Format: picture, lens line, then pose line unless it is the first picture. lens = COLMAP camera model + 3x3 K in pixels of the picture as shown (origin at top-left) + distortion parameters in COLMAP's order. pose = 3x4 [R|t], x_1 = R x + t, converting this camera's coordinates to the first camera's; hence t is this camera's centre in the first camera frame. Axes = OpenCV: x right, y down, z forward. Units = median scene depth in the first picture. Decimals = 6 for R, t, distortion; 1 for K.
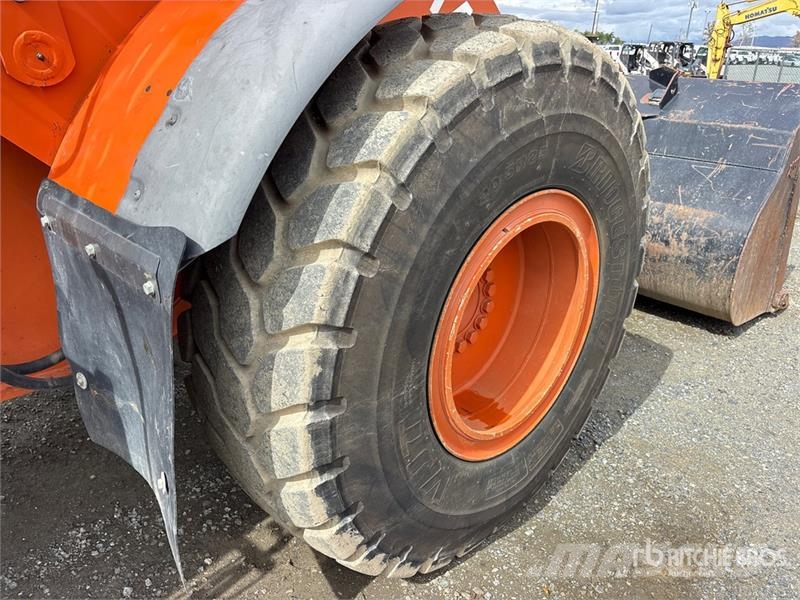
lens RADIAL K [[594.1, 0, 401.8], [0, 594.1, 306.1], [0, 0, 1]] dist [0.004932, -0.015190]
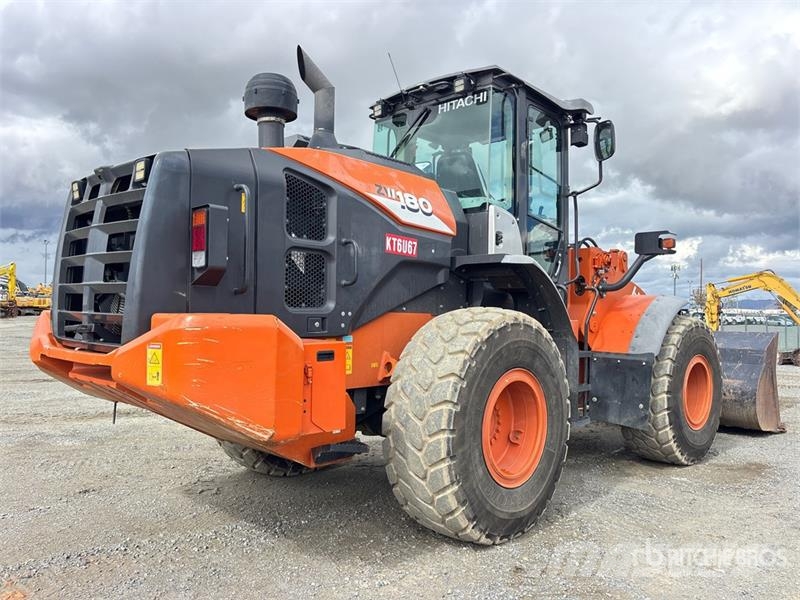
lens RADIAL K [[594.1, 0, 394.7], [0, 594.1, 301.5], [0, 0, 1]] dist [0.004932, -0.015190]
pose [[0.999551, -0.011504, -0.027652, -0.135341], [-0.001112, 0.908402, -0.418096, 0.092452], [0.029929, 0.417940, 0.907982, -0.228498]]
